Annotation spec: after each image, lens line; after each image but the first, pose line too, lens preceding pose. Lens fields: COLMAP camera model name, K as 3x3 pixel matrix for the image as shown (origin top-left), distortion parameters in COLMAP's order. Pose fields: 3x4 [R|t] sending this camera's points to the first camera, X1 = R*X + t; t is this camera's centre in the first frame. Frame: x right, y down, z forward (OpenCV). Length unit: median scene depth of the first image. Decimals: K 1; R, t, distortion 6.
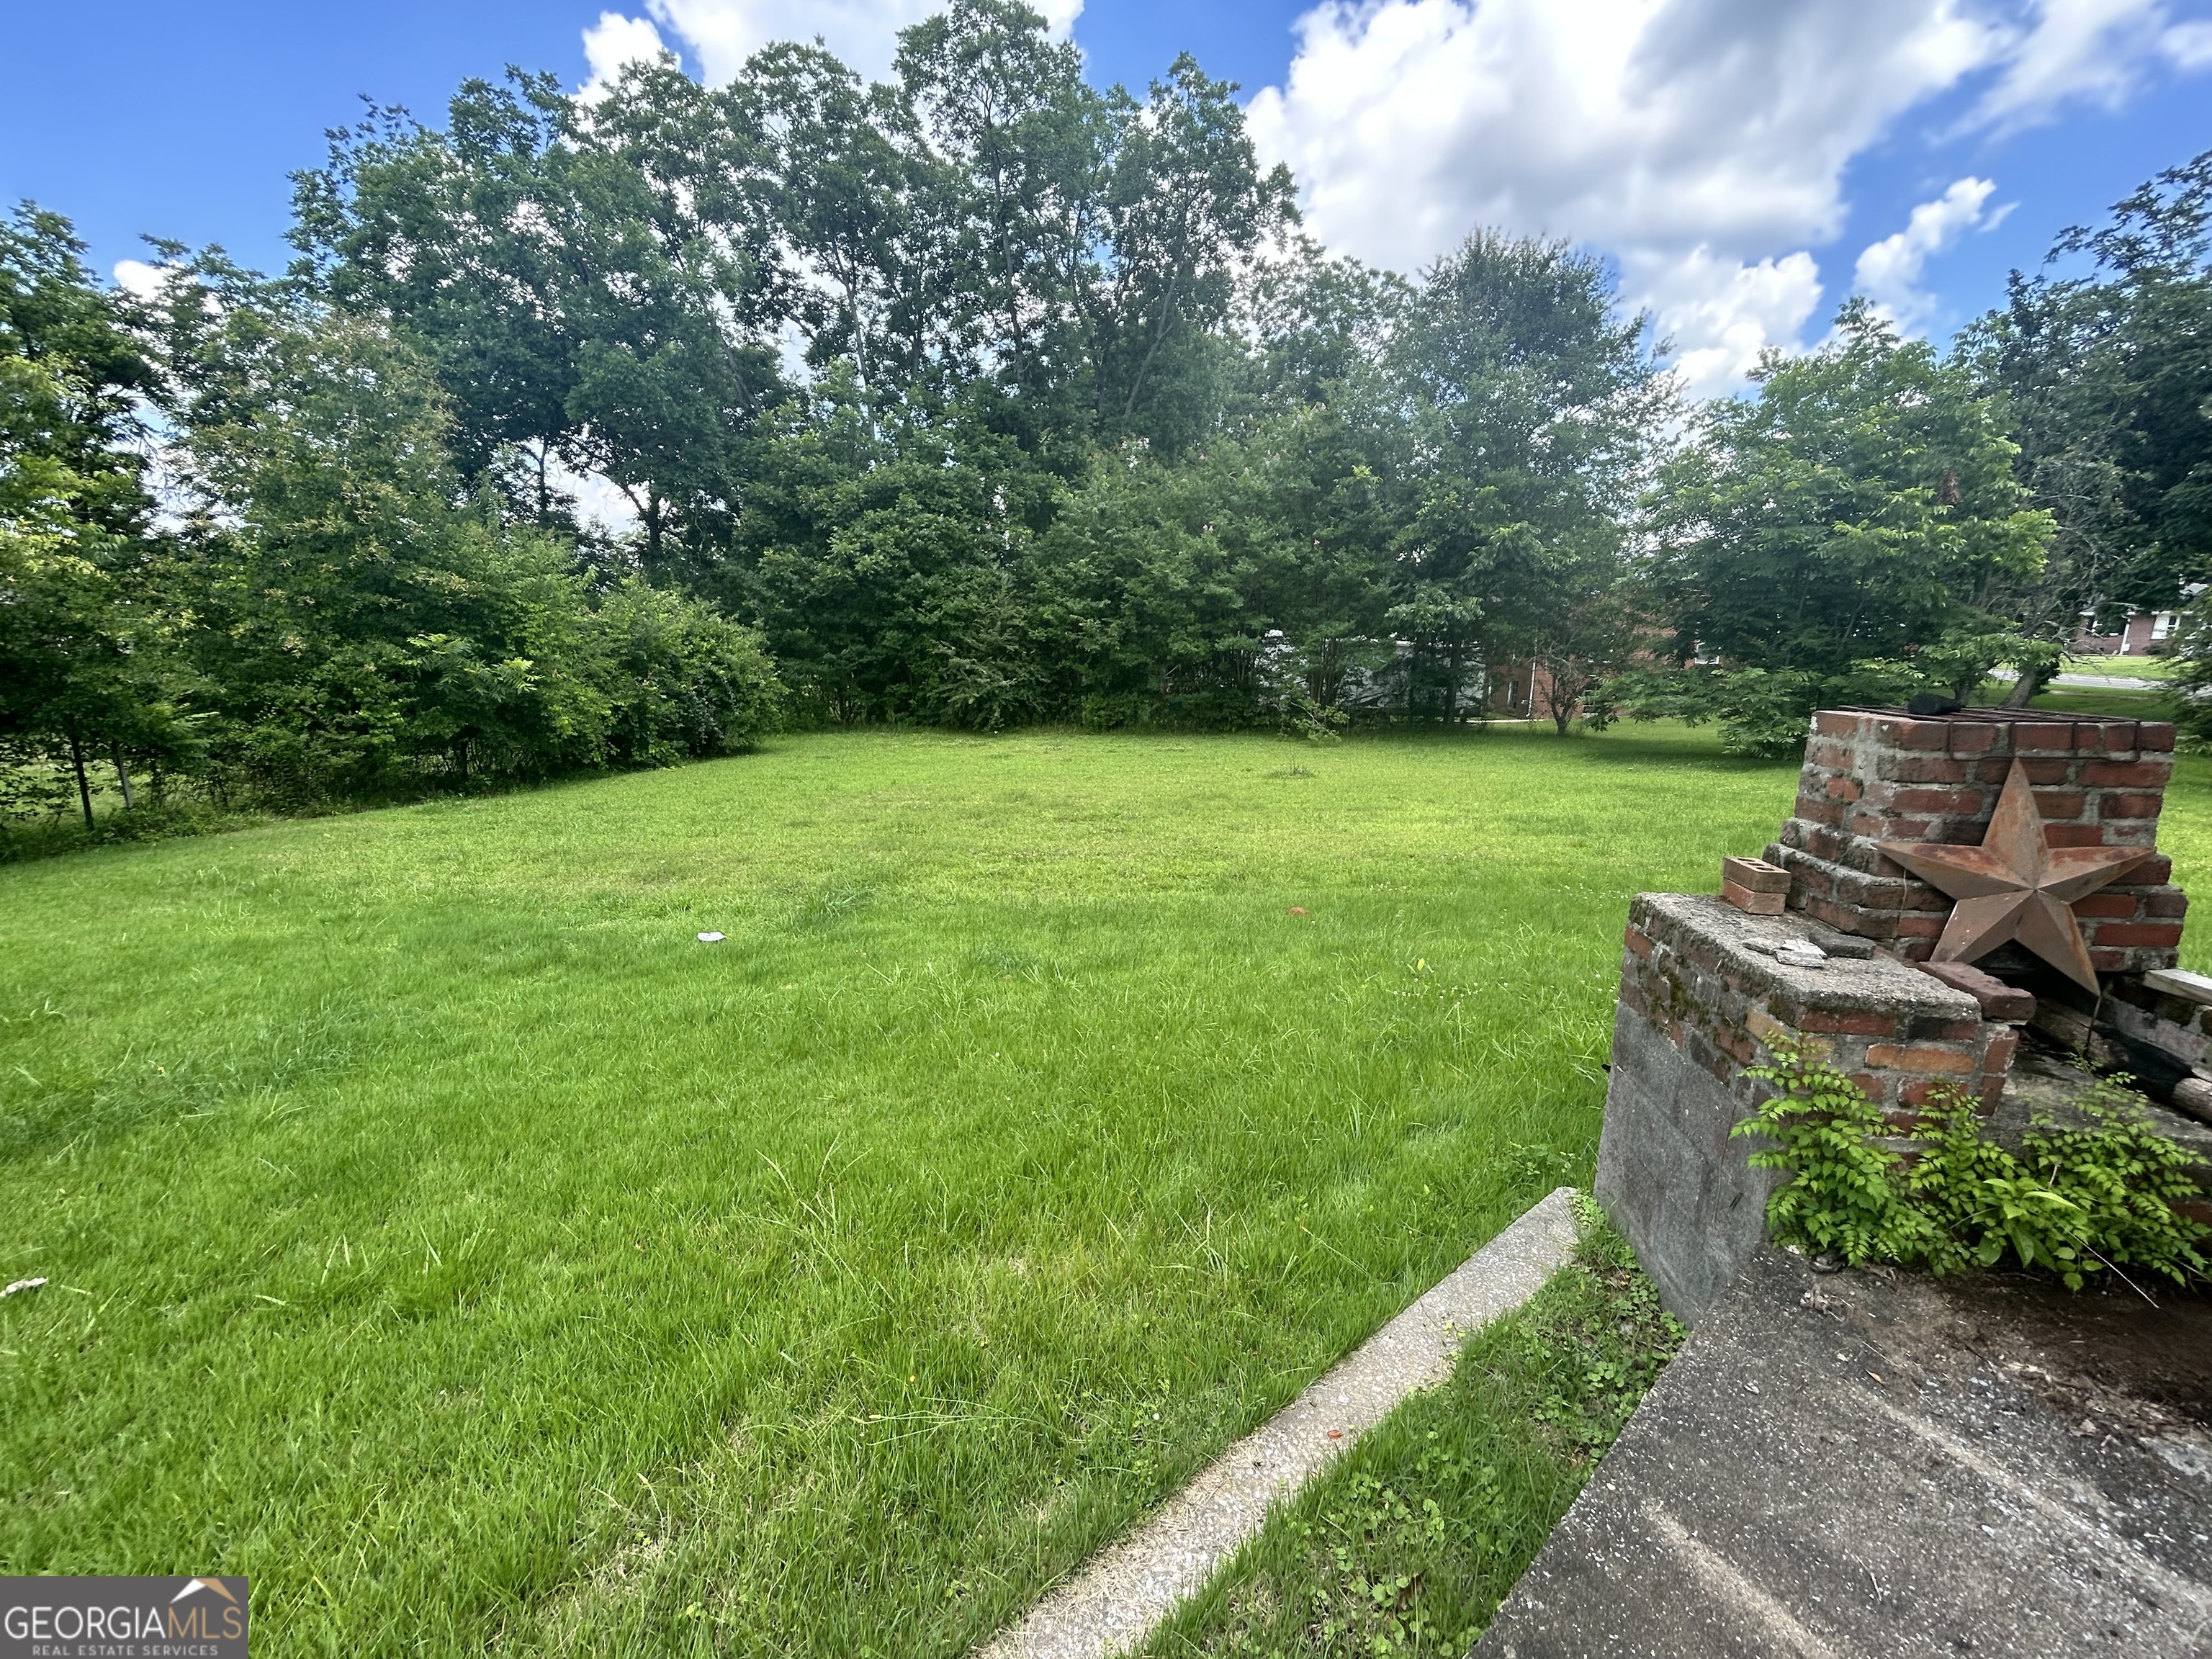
lens RADIAL K [[897.2, 0, 1100.2], [0, 897.2, 822.1], [0, 0, 1]] dist [0.006579, 0.000233]
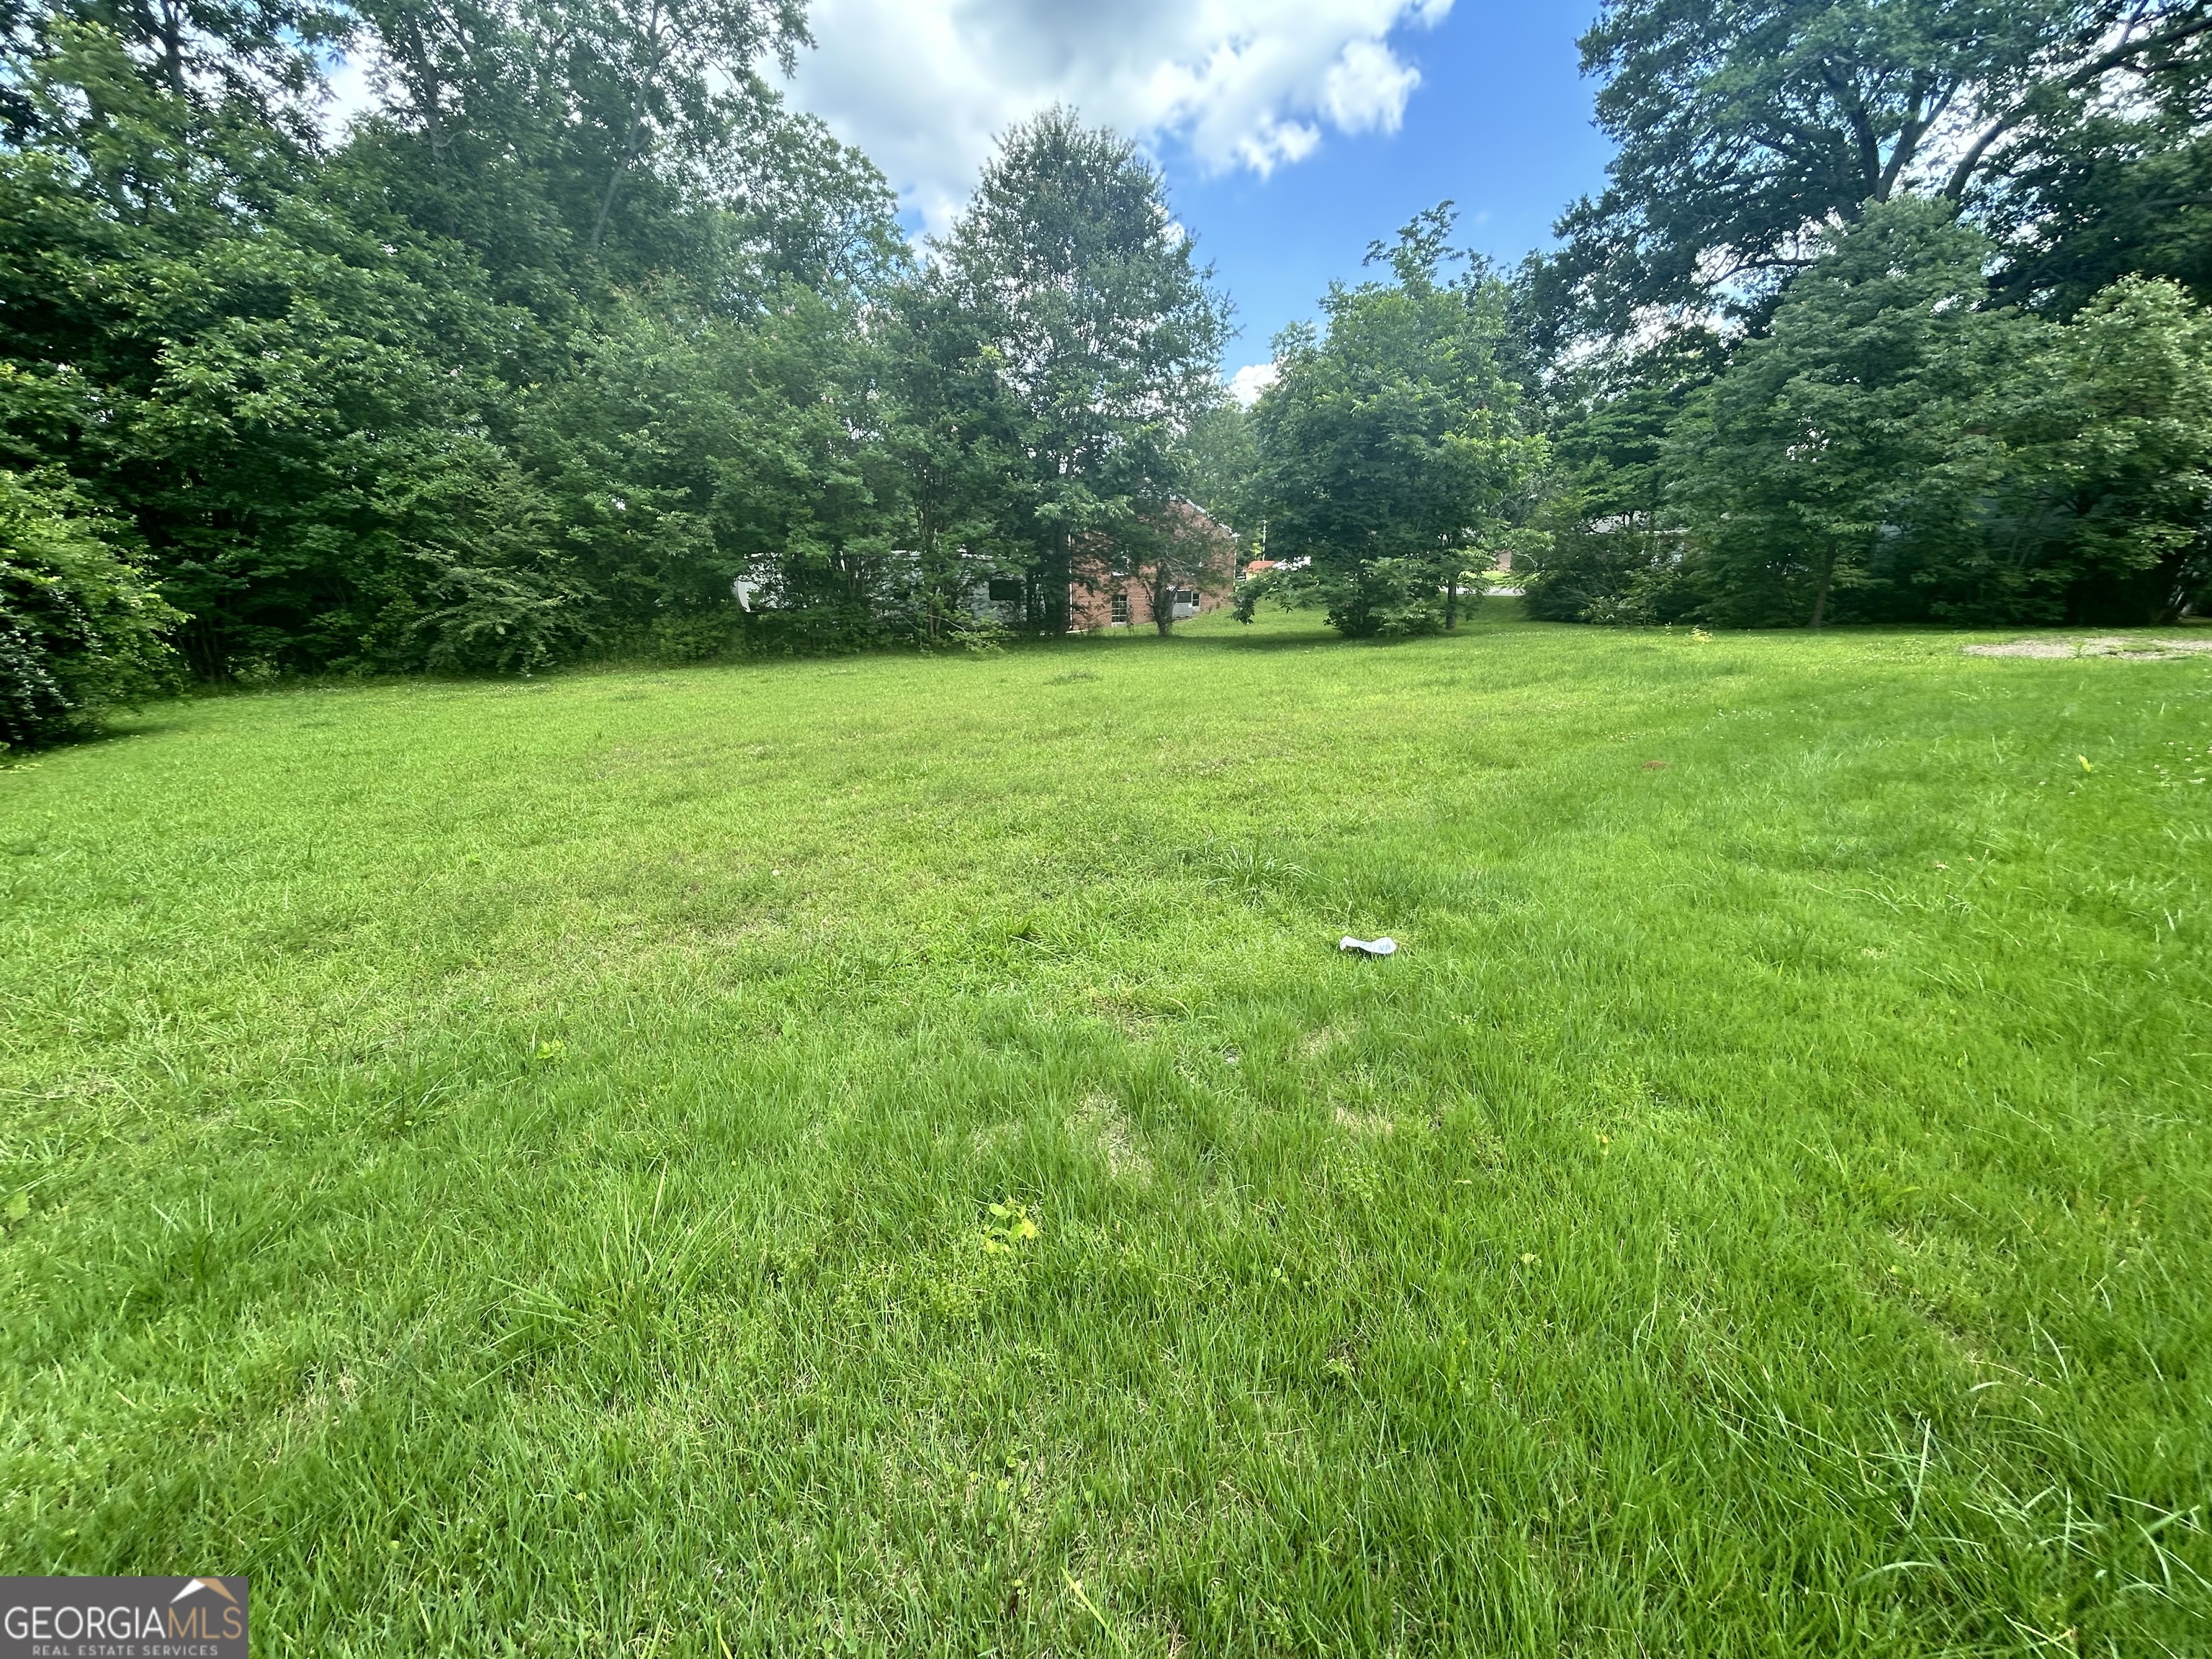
lens RADIAL K [[897.2, 0, 1105.7], [0, 897.2, 816.7], [0, 0, 1]] dist [0.006579, 0.000233]
pose [[0.799381, -0.167946, 0.576875, -0.196967], [0.131825, 0.985769, 0.104316, -0.004282], [-0.586184, -0.007341, 0.810144, 0.167977]]
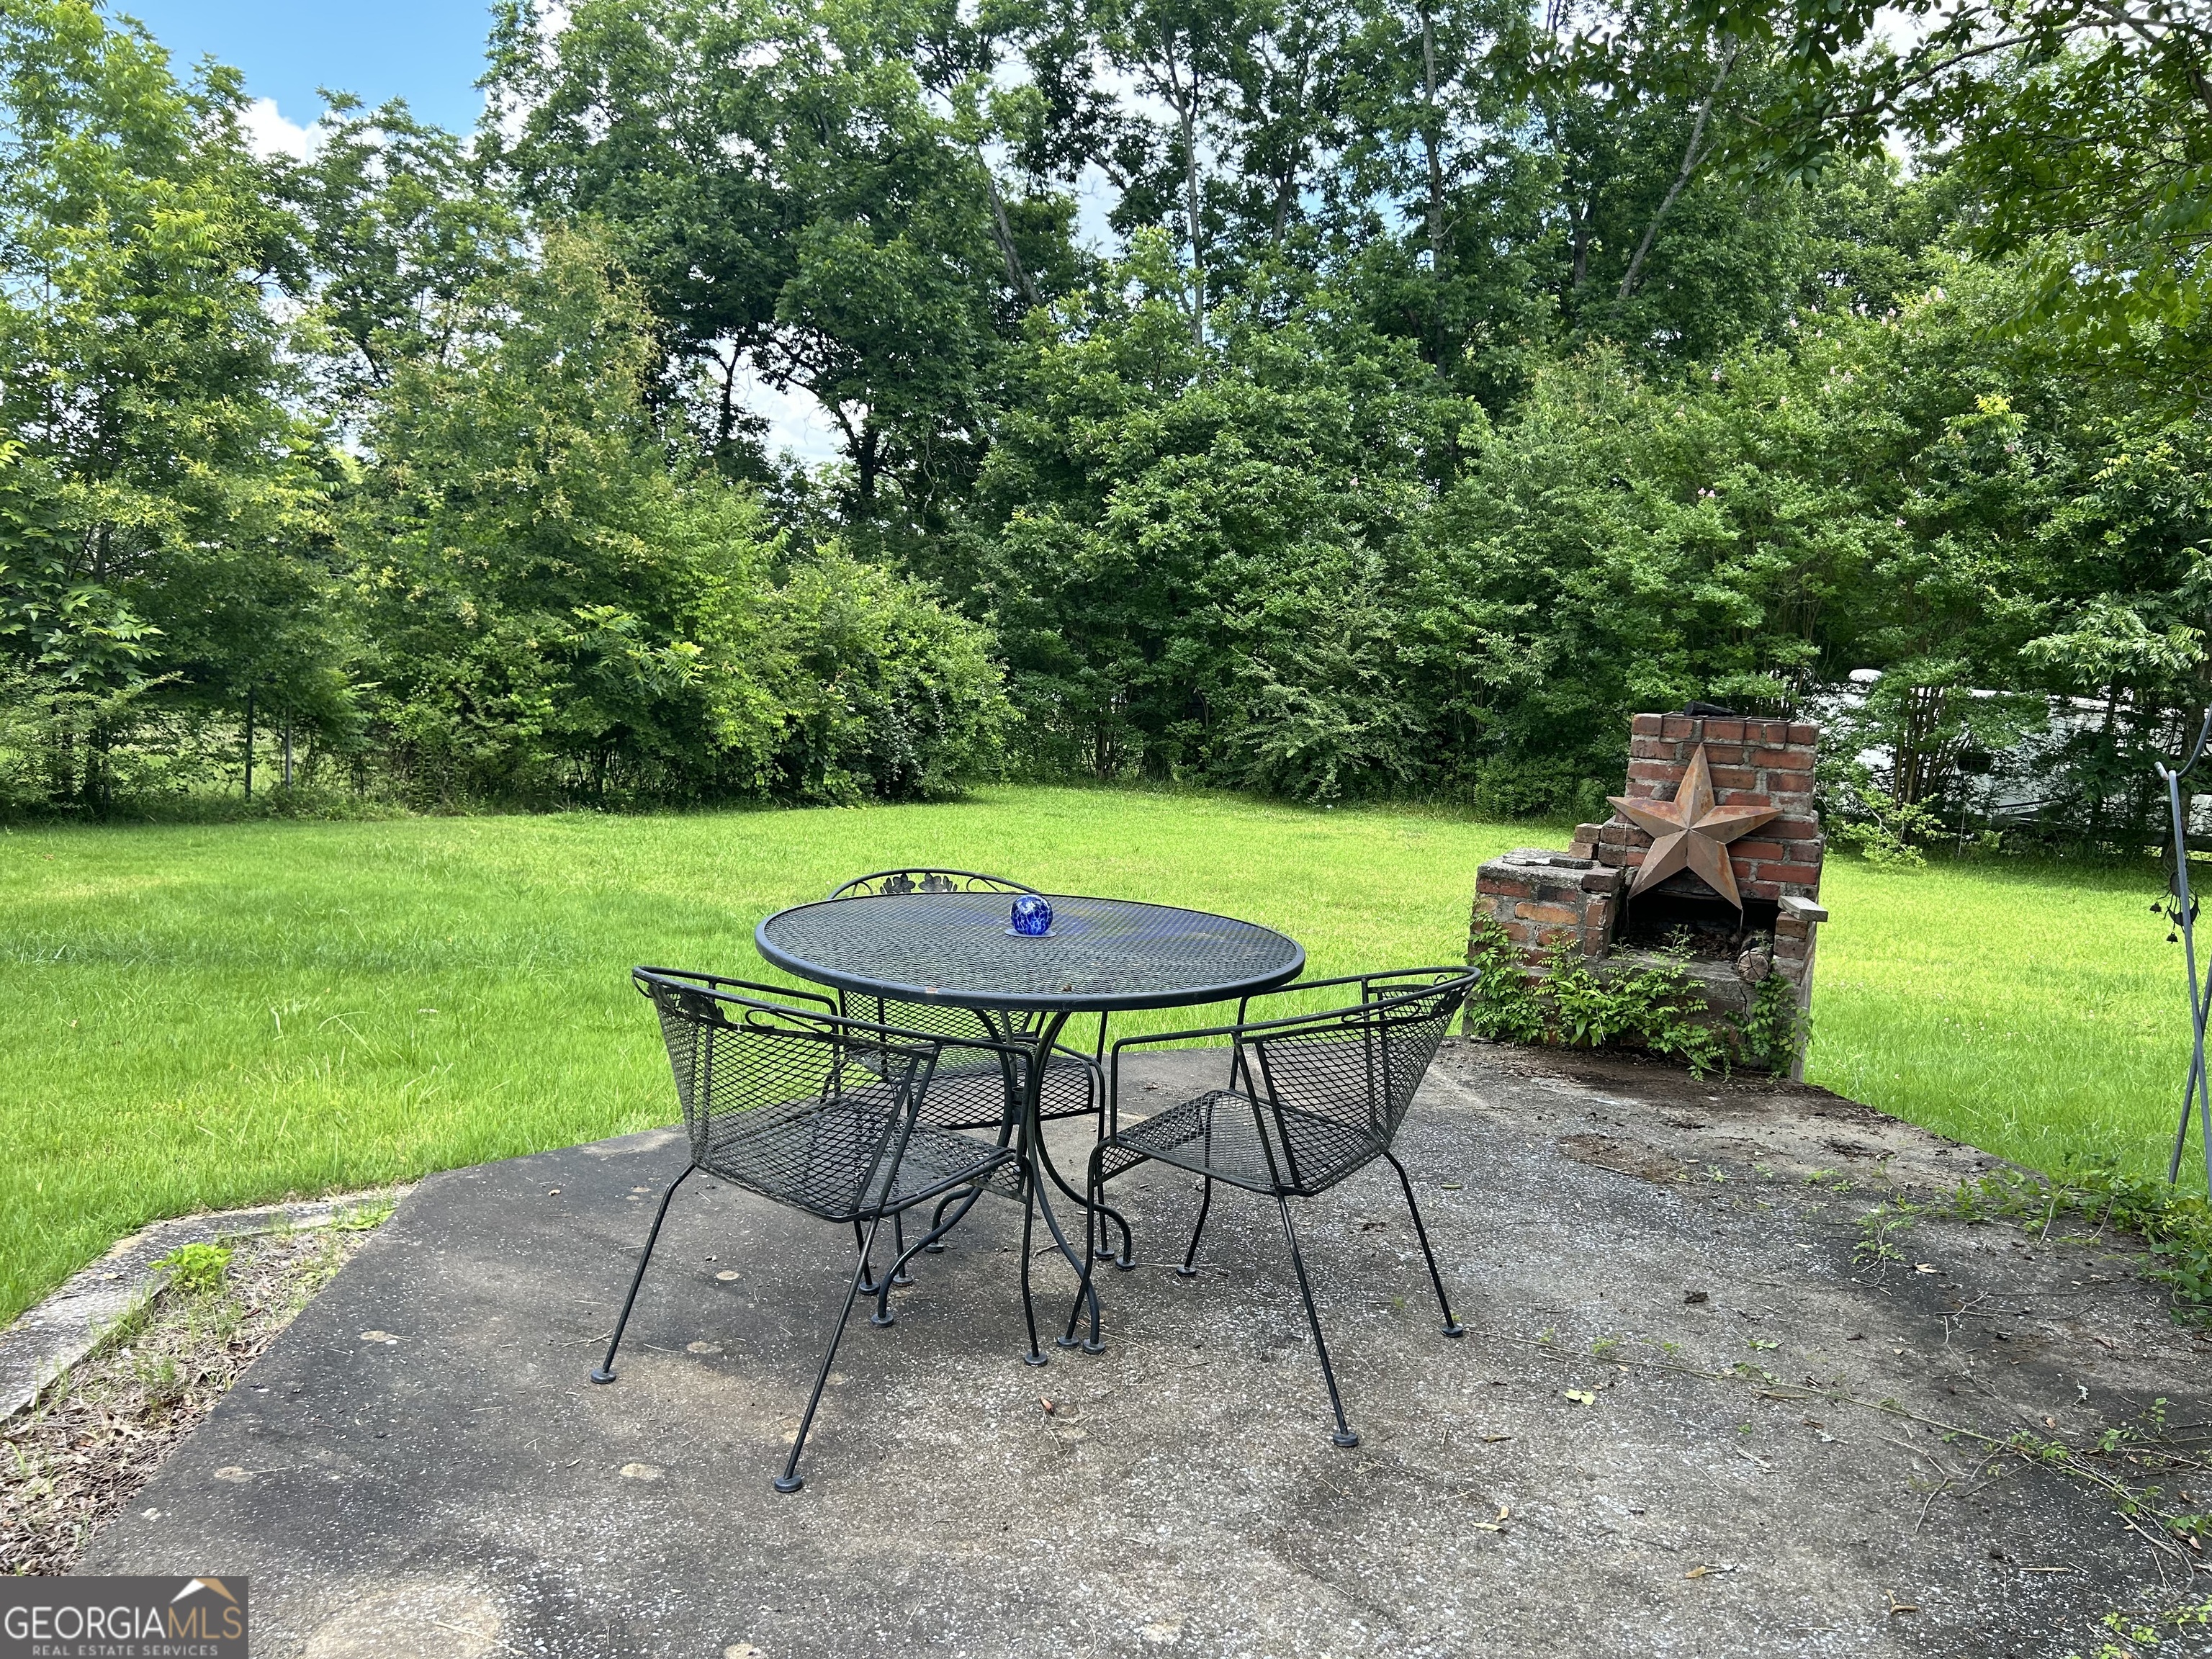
lens RADIAL K [[1643.0, 0, 1112.0], [0, 1643.0, 849.9], [0, 0, 1]] dist [0.076231, -0.050927]
pose [[0.955561, 0.088759, -0.281114, 0.067507], [-0.113102, 0.991003, -0.071555, 0.030652], [0.272234, 0.100170, 0.957003, -0.138070]]
